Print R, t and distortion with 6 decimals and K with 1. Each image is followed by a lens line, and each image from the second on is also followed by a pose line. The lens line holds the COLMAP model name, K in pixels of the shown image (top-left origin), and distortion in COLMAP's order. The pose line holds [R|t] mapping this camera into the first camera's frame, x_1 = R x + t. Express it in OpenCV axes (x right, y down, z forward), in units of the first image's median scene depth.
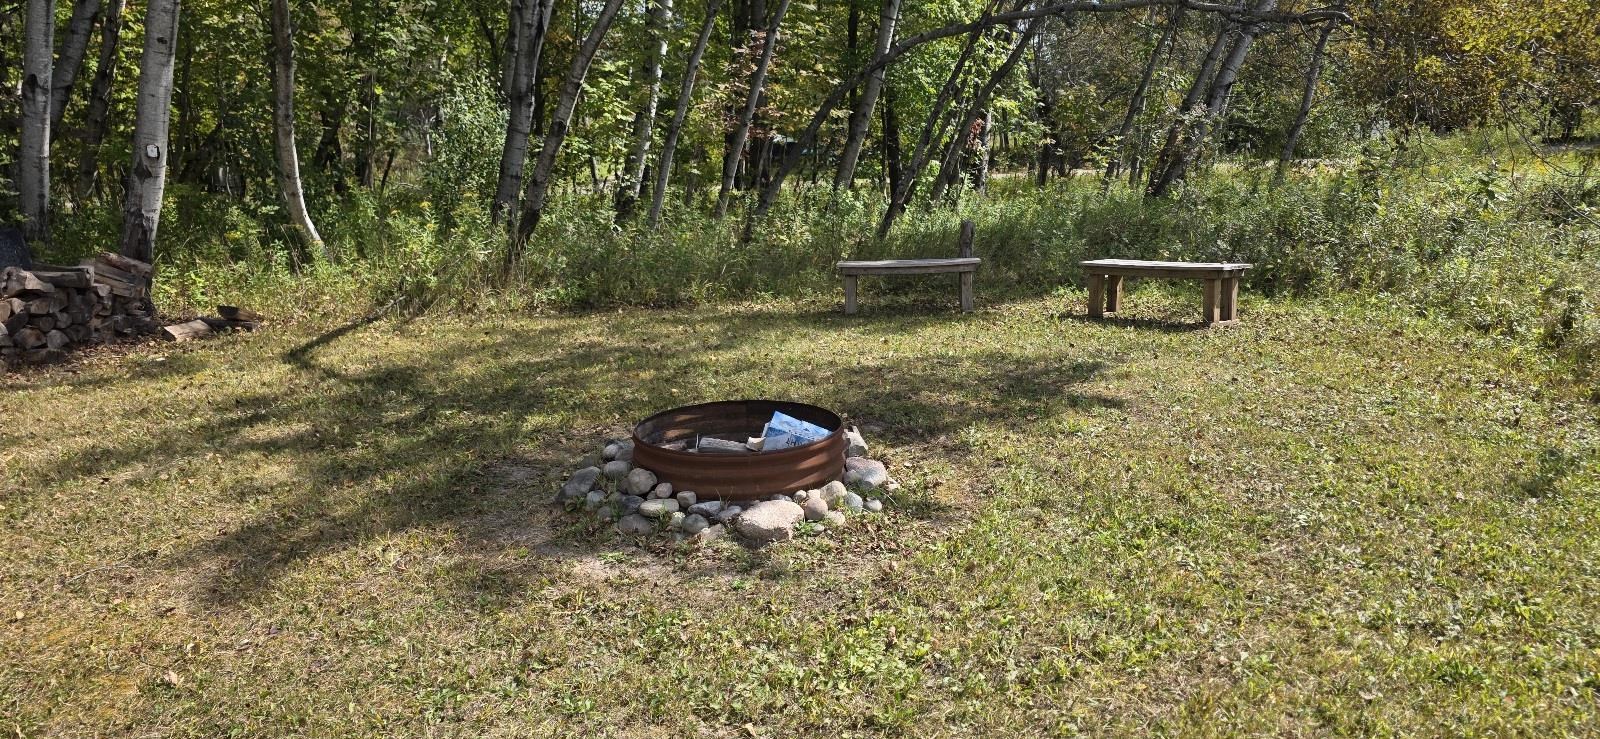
lens RADIAL K [[1057.4, 0, 795.5], [0, 1057.4, 375.4], [0, 0, 1]] dist [0.005643, -0.003906]
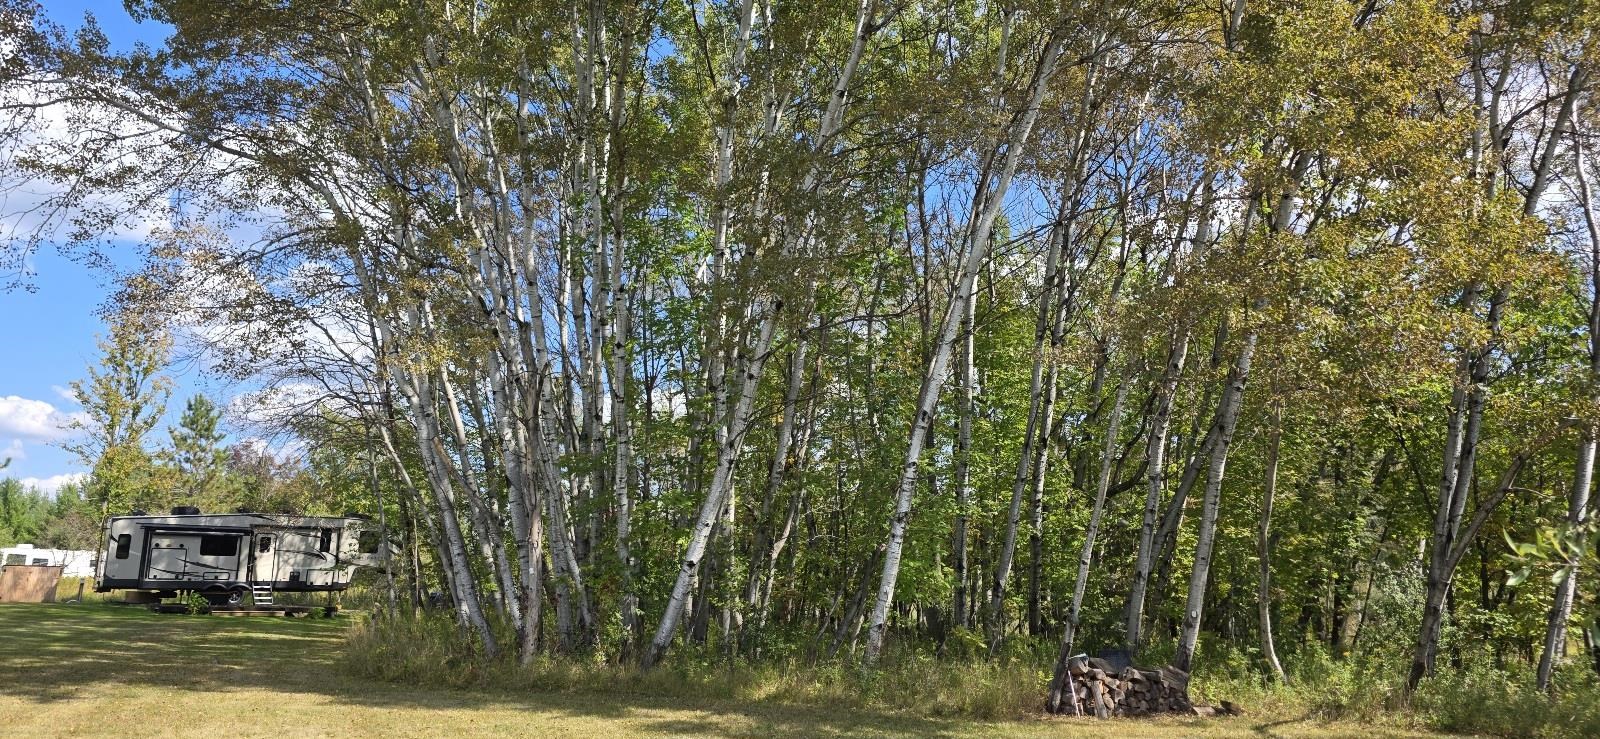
lens RADIAL K [[1057.4, 0, 795.5], [0, 1057.4, 375.4], [0, 0, 1]] dist [0.005643, -0.003906]
pose [[0.641538, -0.122283, -0.757282, 0.416874], [-0.197515, 0.927593, -0.317110, 0.132536], [0.741227, 0.353013, 0.570933, -0.750399]]
